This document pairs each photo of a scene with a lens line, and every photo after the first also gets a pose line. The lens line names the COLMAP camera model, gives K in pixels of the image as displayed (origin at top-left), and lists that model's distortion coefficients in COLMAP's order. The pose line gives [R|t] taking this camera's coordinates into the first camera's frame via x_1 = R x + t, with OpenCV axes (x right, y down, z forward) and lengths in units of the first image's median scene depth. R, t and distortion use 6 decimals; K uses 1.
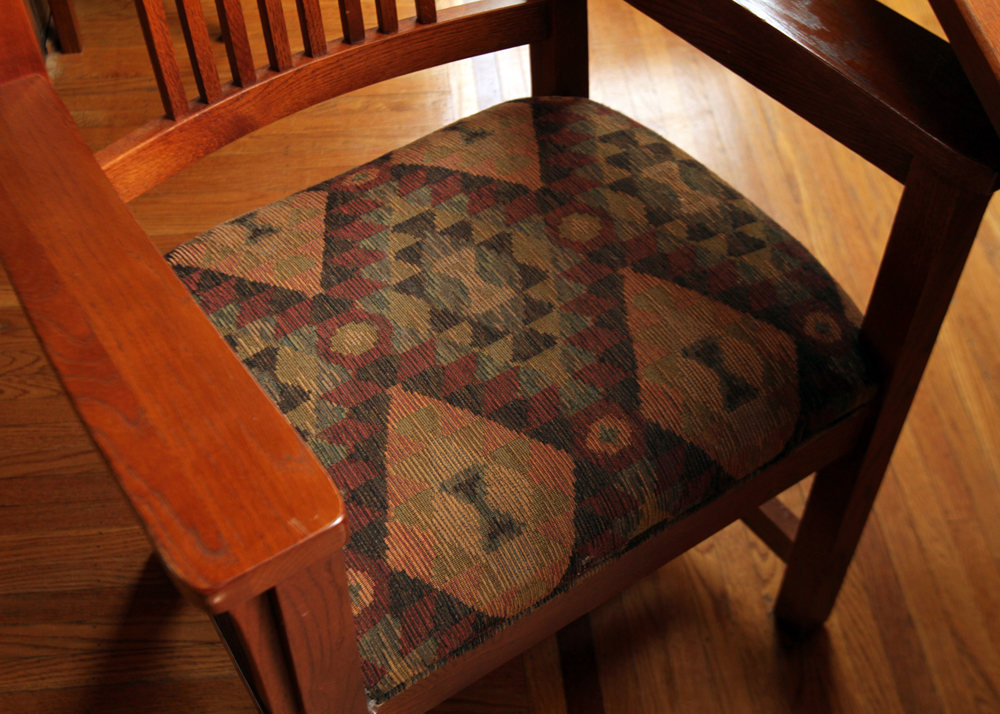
lens RADIAL K [[1345.6, 0, 500.0], [0, 1345.6, 357.0], [0, 0, 1]] dist [-0.037426, 0.045120]
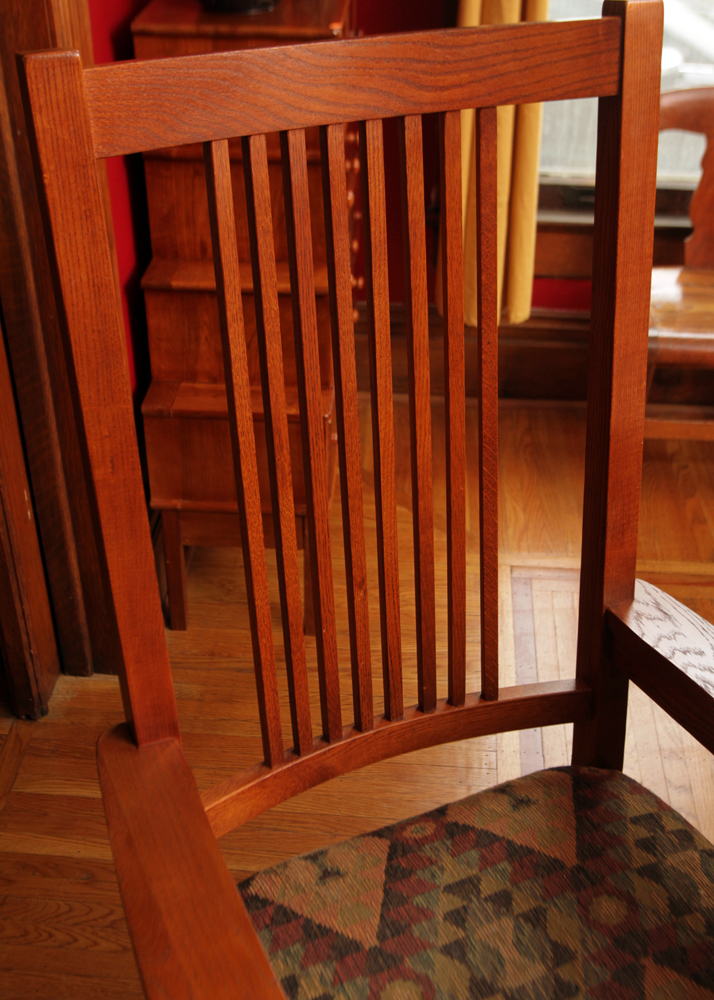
lens RADIAL K [[1238.9, 0, 357.0], [0, 1238.9, 500.0], [0, 0, 1]] dist [-0.020644, 0.022518]
pose [[0.985473, 0.095786, -0.140241, -0.035864], [-0.129452, 0.958181, -0.255210, -0.133793], [0.109930, 0.269657, 0.956661, -0.108652]]
